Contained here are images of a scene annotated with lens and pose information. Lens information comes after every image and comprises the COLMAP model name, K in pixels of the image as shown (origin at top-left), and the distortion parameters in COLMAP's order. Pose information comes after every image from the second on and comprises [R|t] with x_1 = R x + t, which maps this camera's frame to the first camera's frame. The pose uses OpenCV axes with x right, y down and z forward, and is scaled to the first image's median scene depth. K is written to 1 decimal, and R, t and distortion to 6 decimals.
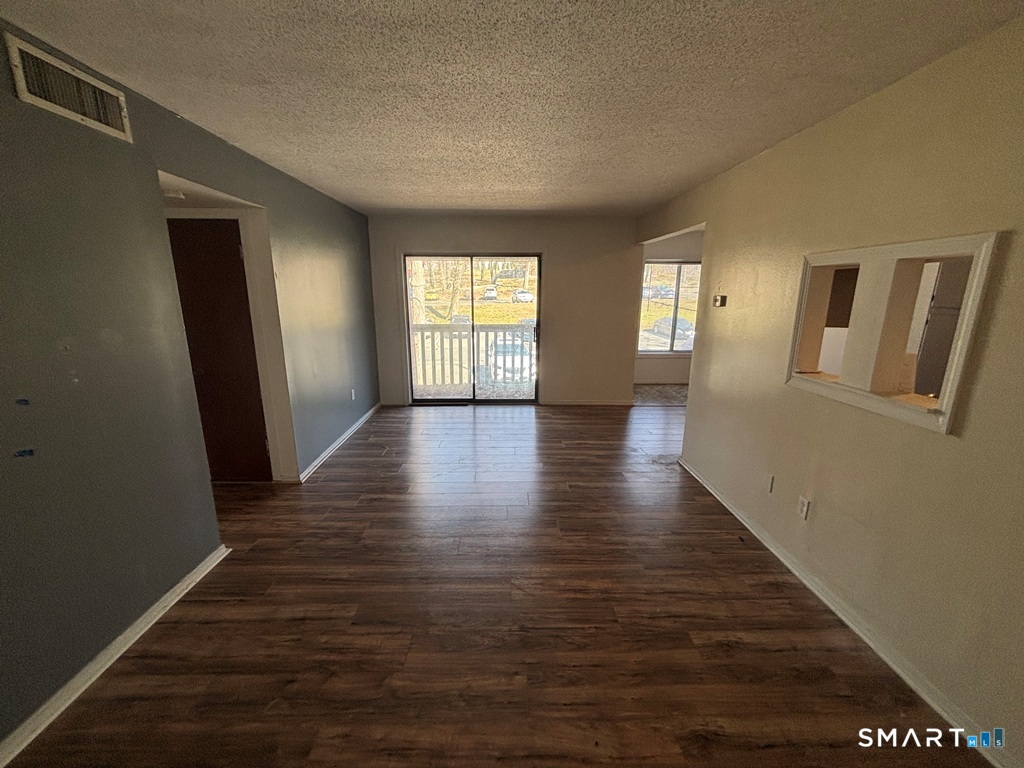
lens RADIAL K [[411.4, 0, 514.6], [0, 411.4, 384.7], [0, 0, 1]] dist [-0.000247, -0.000045]
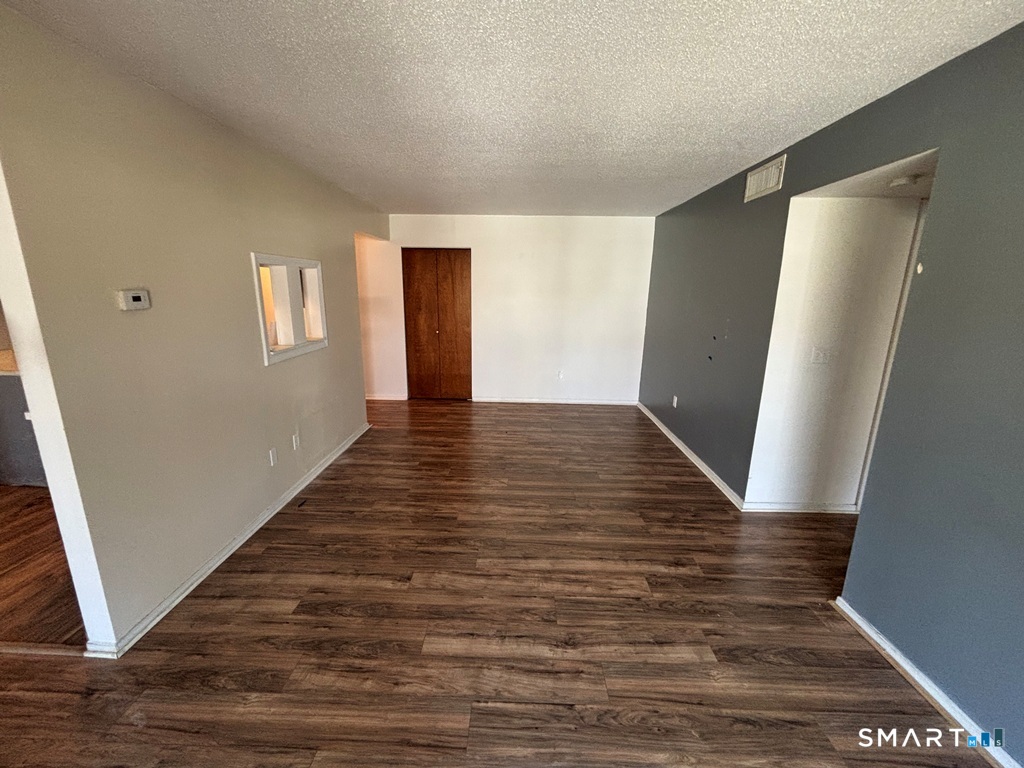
lens RADIAL K [[411.4, 0, 508.9], [0, 411.4, 385.7], [0, 0, 1]] dist [-0.000247, -0.000045]
pose [[-0.998167, -0.031074, 0.051935, -0.068905], [-0.005080, 0.898117, 0.439728, -0.433446], [-0.060308, 0.438658, -0.896628, 1.909329]]
